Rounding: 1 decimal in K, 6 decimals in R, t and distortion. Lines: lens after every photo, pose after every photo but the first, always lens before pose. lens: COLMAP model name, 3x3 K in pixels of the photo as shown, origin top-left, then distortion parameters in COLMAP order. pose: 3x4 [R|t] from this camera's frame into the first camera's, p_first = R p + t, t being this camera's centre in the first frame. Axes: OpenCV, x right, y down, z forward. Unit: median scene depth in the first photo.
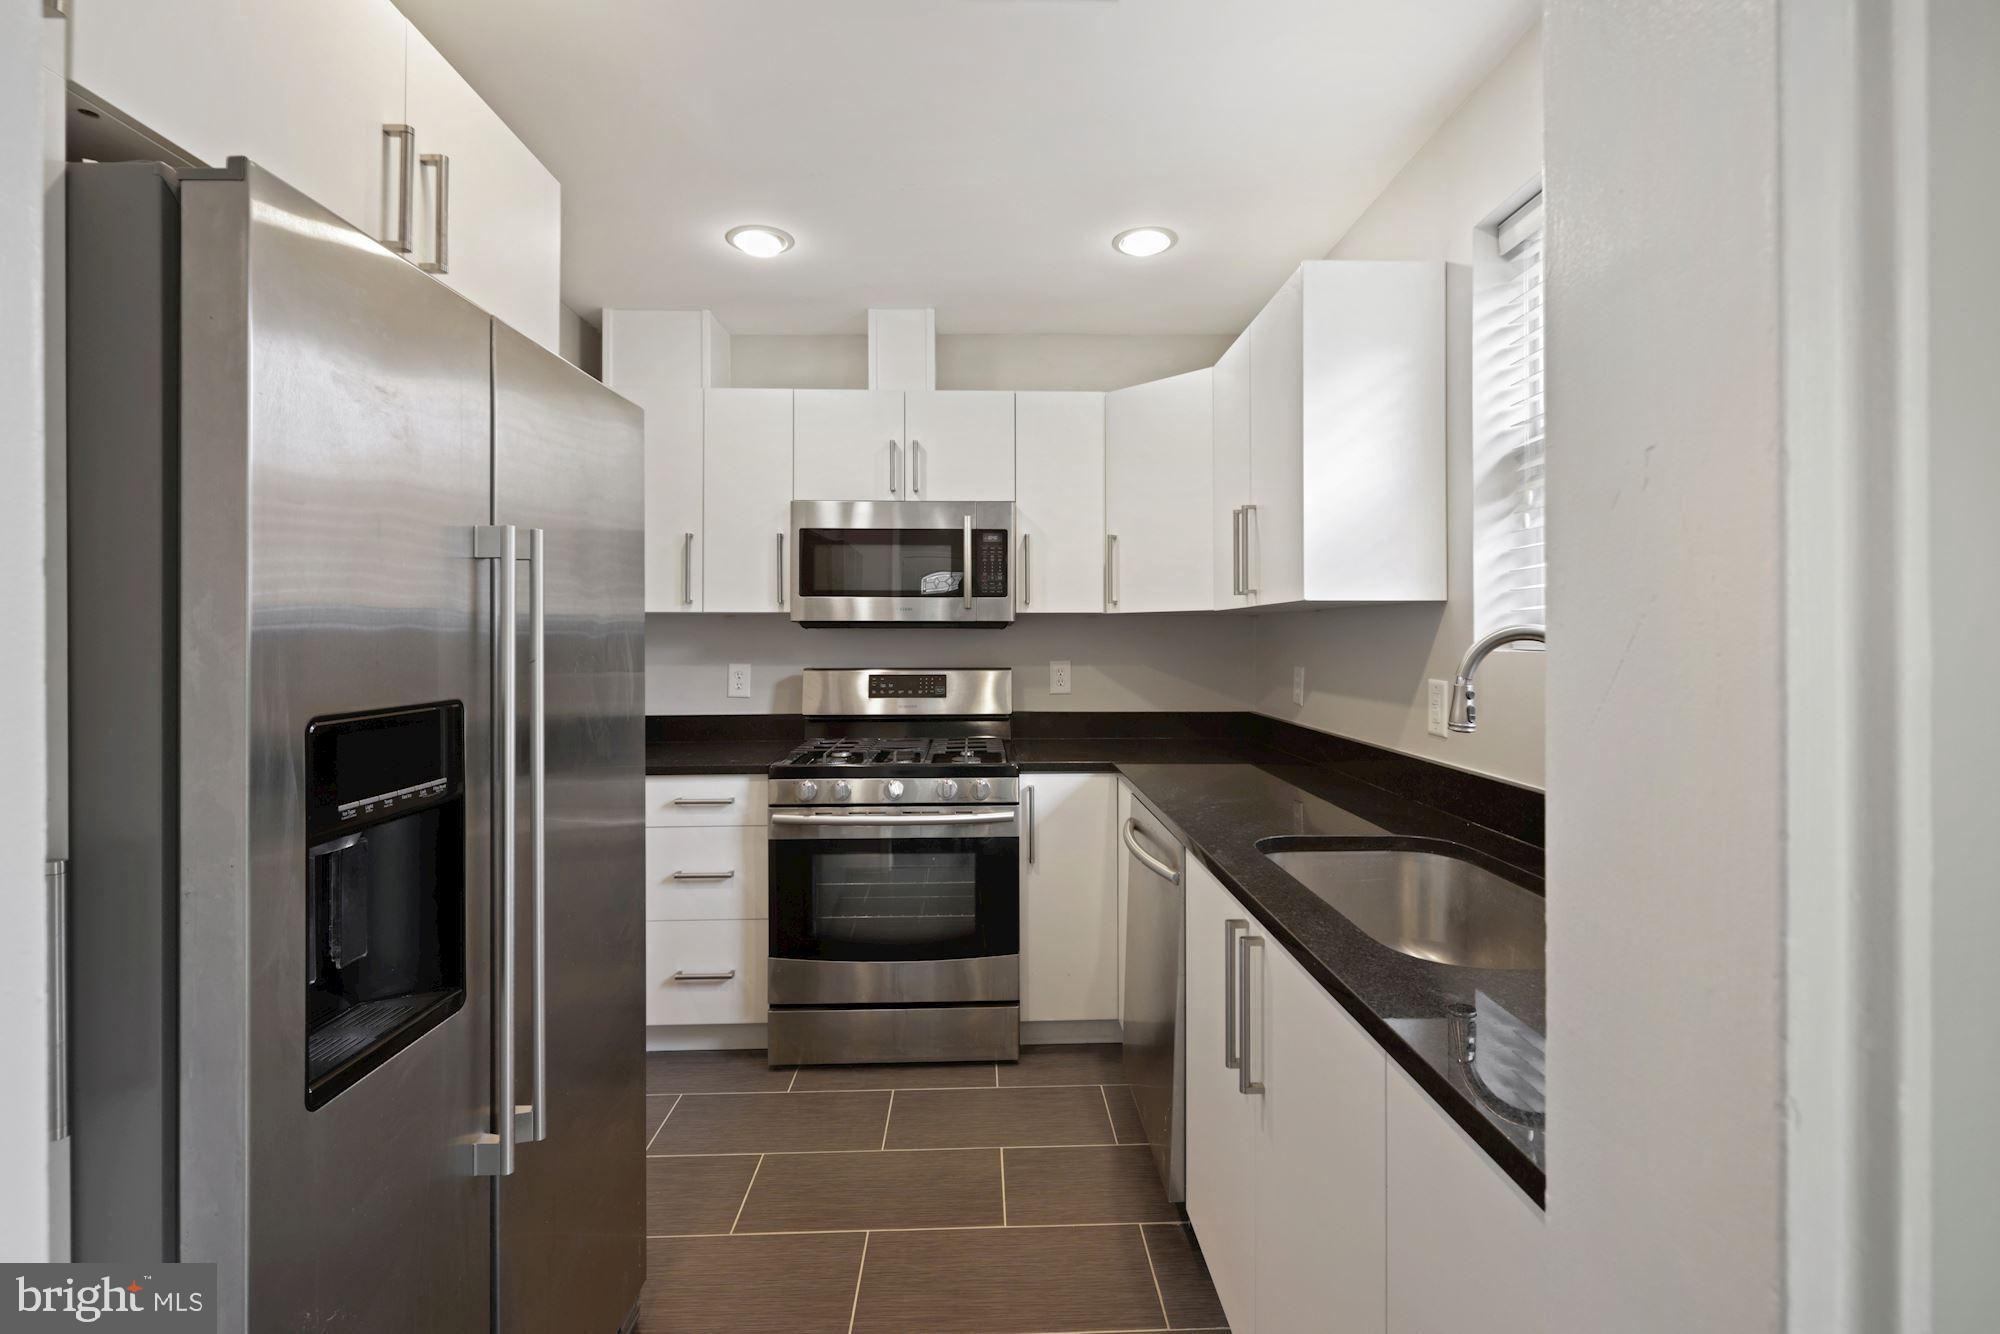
lens RADIAL K [[889.6, 0, 1008.3], [0, 889.6, 638.4], [0, 0, 1]] dist [0.000715, 0.000053]
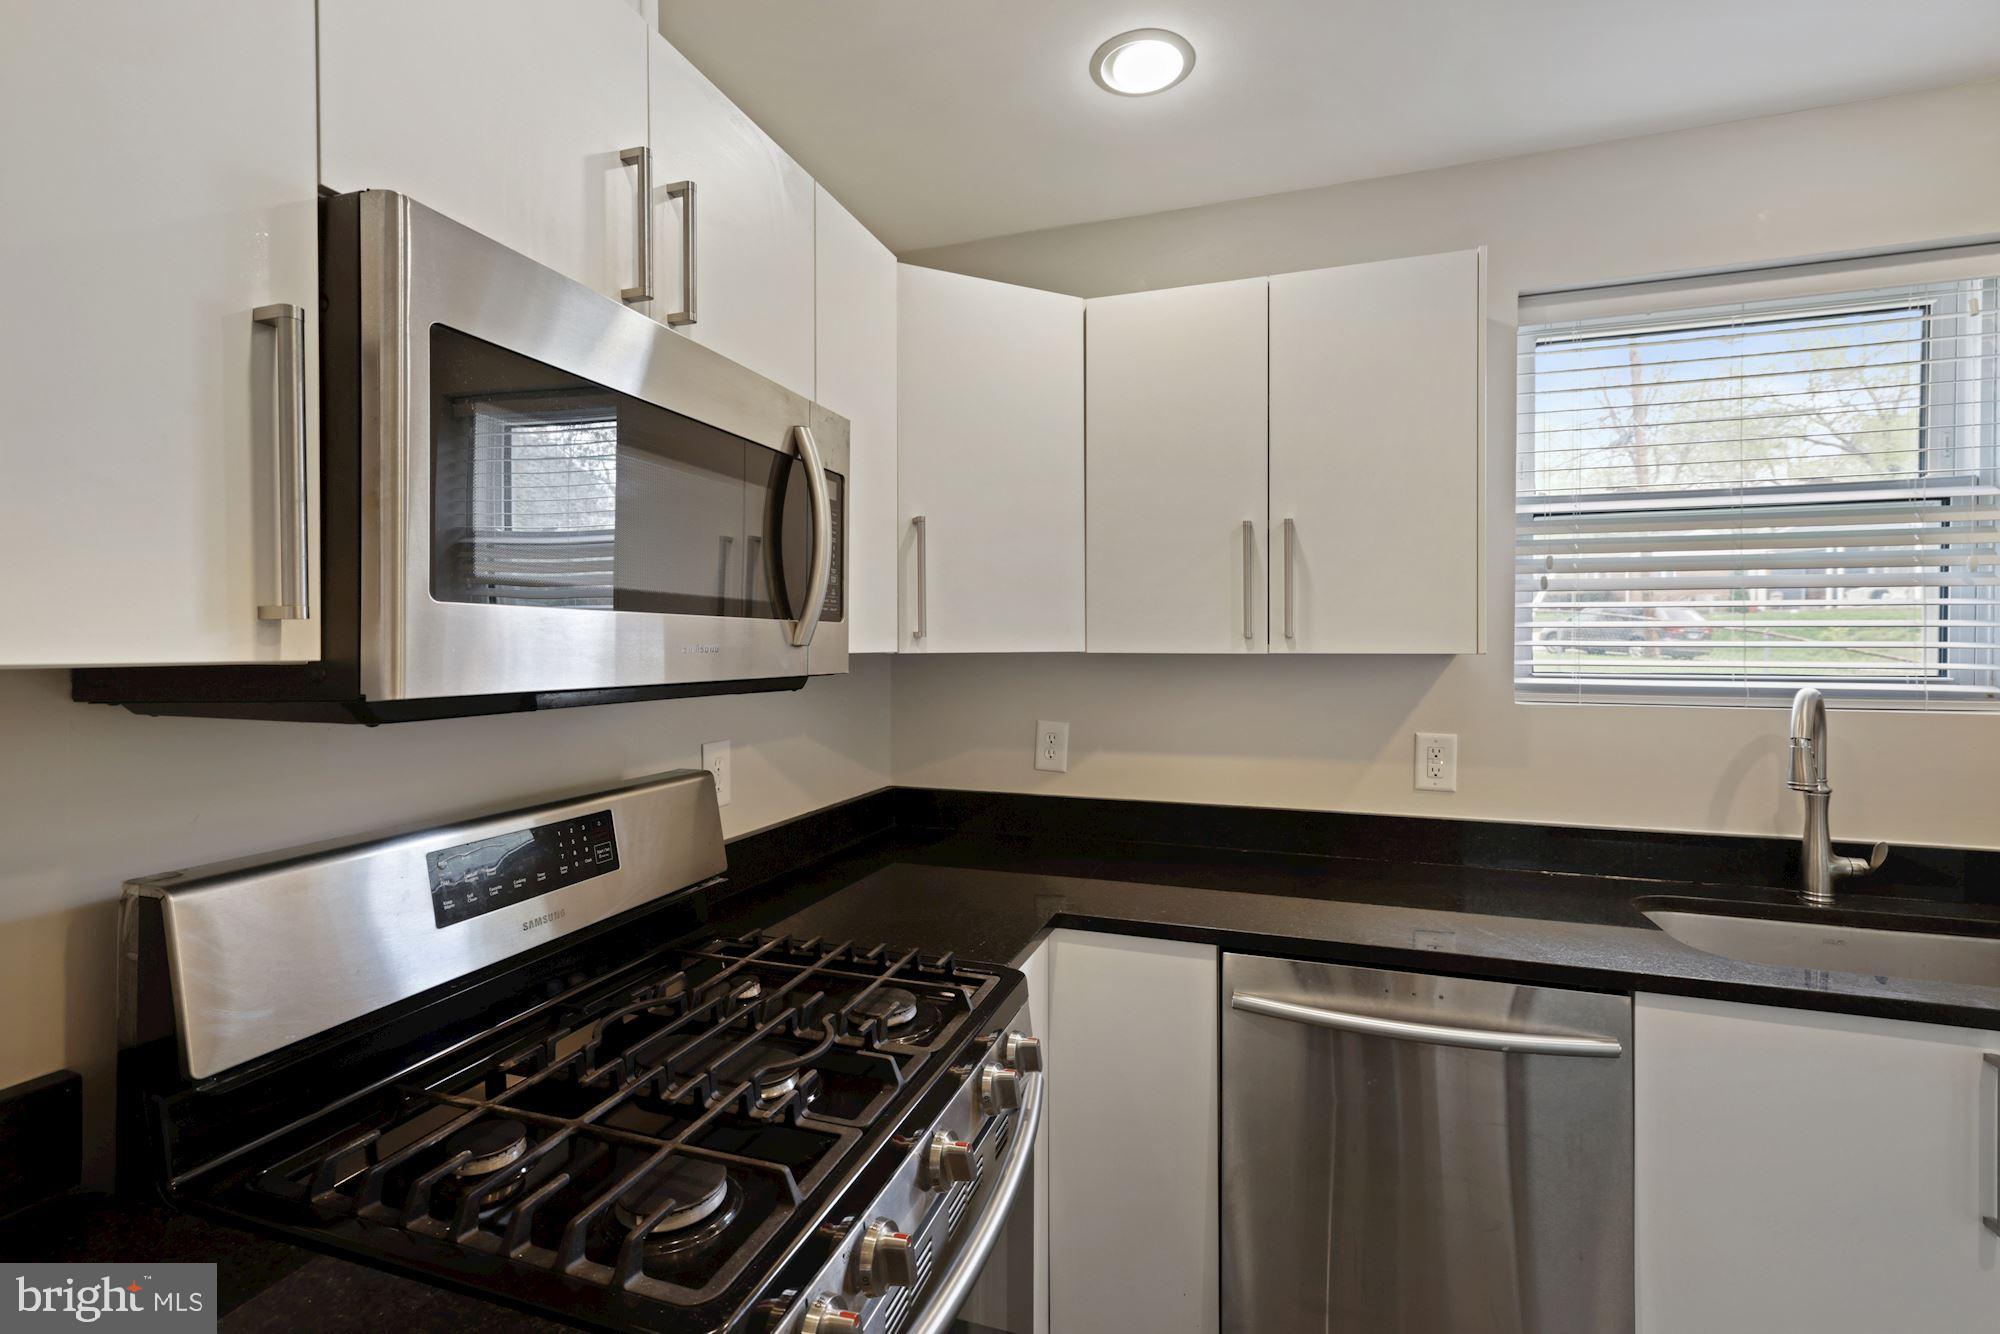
lens RADIAL K [[889.6, 0, 1008.3], [0, 889.6, 638.4], [0, 0, 1]] dist [0.000715, 0.000053]
pose [[0.347716, 0.007251, 0.937572, -0.400311], [-0.000139, 0.999970, -0.007682, -0.033507], [-0.937600, 0.002541, 0.347706, 0.746591]]
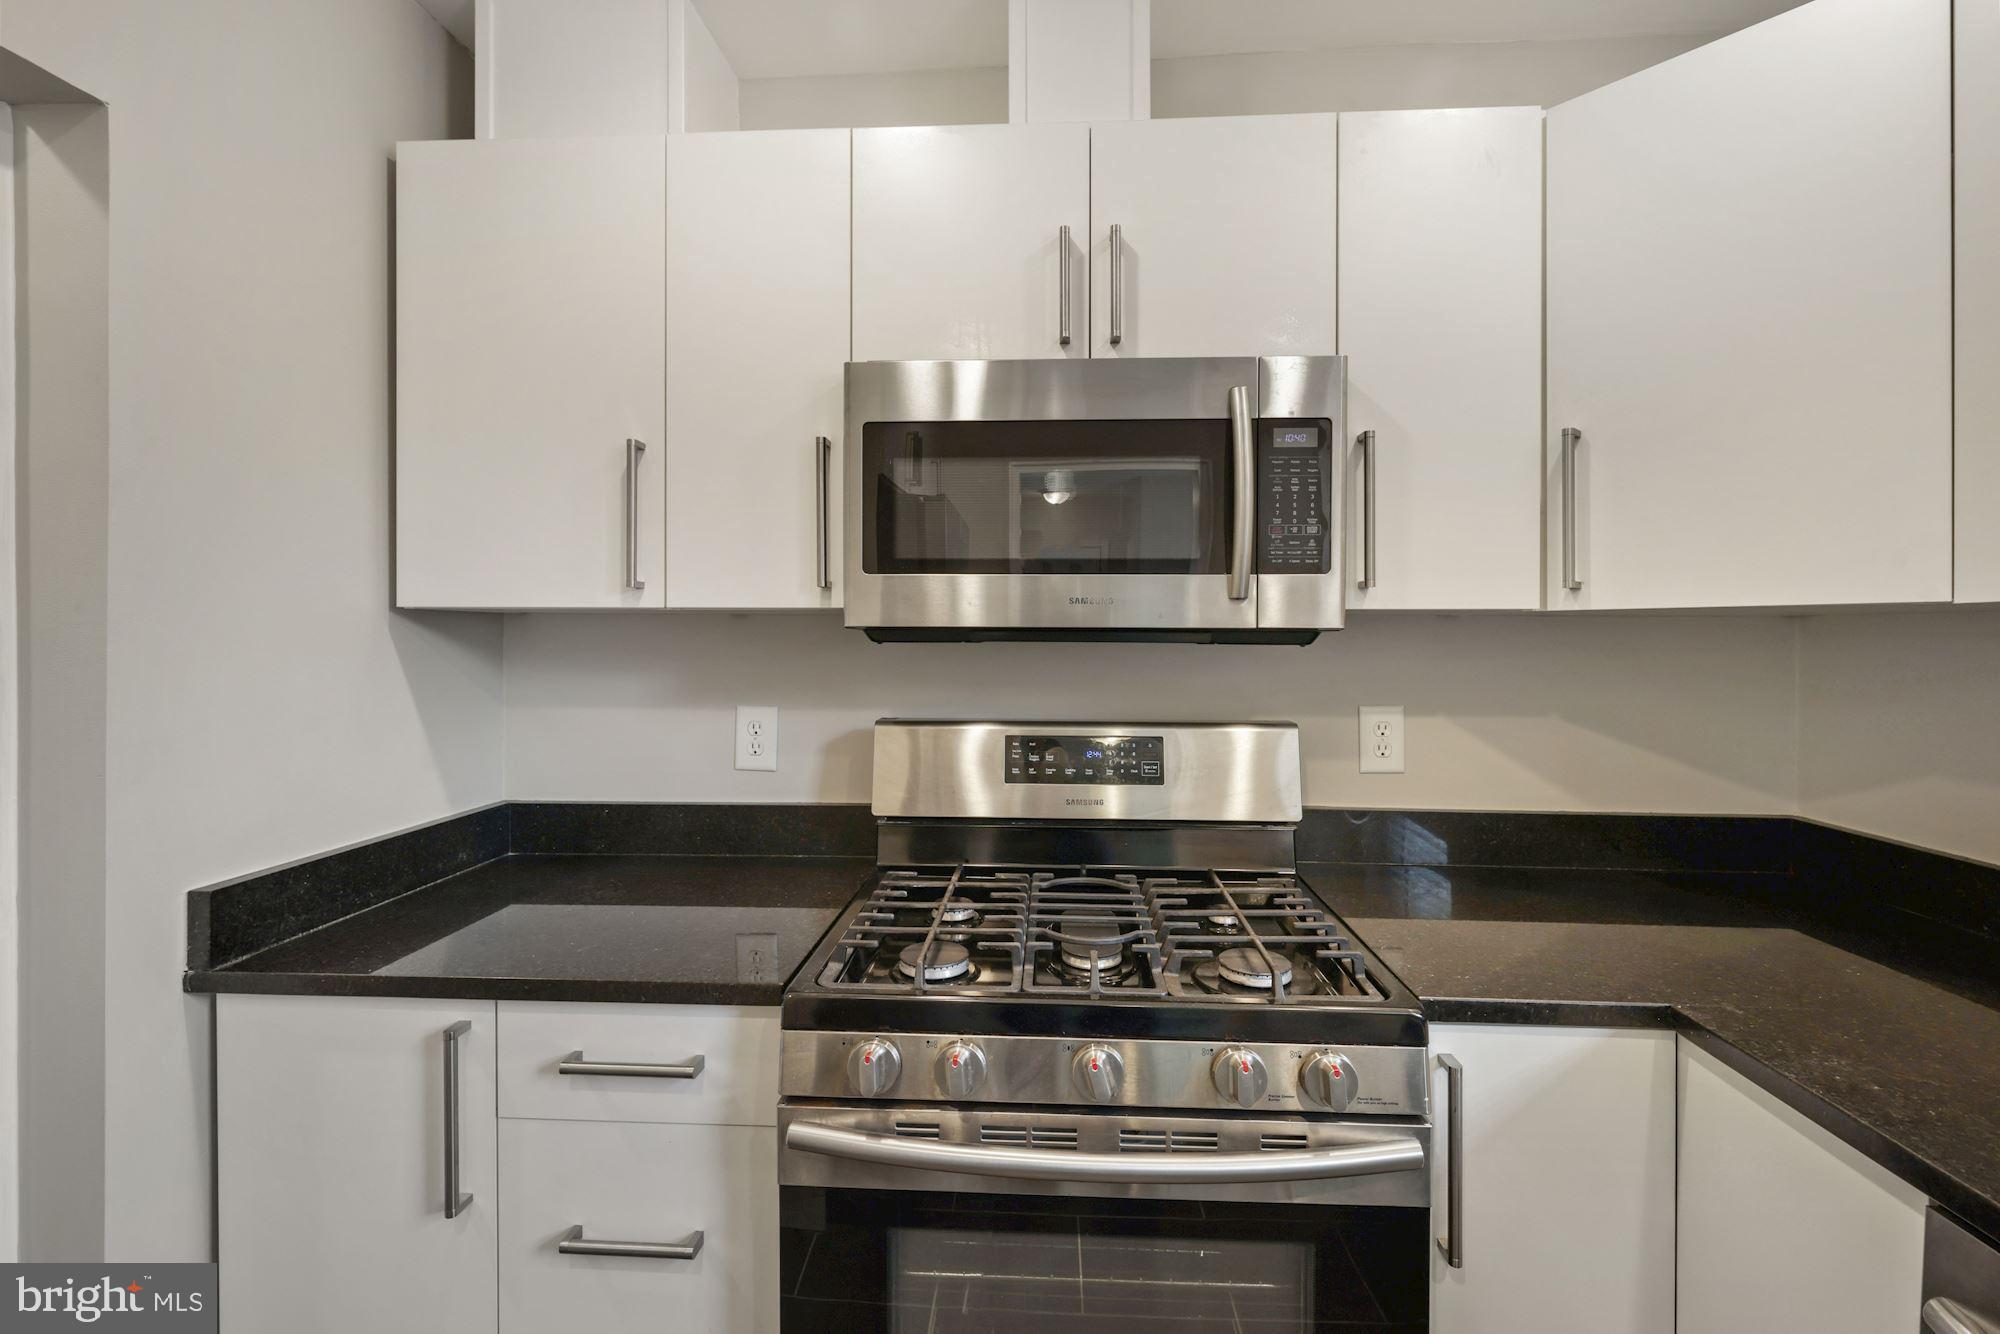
lens RADIAL K [[871.4, 0, 1005.5], [0, 871.4, 647.0], [0, 0, 1]] dist [-0.002327, -0.000035]
pose [[0.995511, 0.003793, -0.094573, -0.117665], [-0.002791, 0.999939, 0.010726, -0.014094], [0.094607, -0.010414, 0.995460, 0.552162]]
